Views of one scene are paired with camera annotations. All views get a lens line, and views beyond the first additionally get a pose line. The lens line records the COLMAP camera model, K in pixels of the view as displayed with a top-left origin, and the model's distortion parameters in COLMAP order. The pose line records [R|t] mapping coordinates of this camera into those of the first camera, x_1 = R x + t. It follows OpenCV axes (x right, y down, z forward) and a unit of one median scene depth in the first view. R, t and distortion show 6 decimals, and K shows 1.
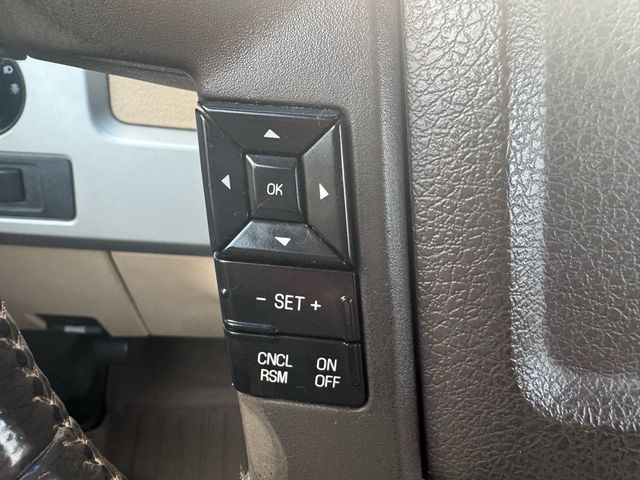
lens RADIAL K [[466.8, 0, 320.0], [0, 466.8, 240.0], [0, 0, 1]] dist [-0.002362, -0.001131]
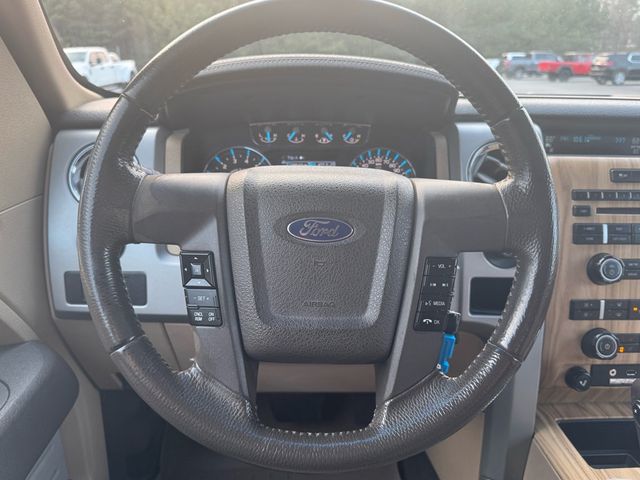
lens RADIAL K [[475.1, 0, 321.9], [0, 475.1, 240.4], [0, 0, 1]] dist [0.062164, -0.085782]
pose [[0.990461, -0.081336, -0.111224, 1.377980], [0.052744, 0.969514, -0.239291, 0.649856], [0.127296, 0.231142, 0.964556, -2.777207]]
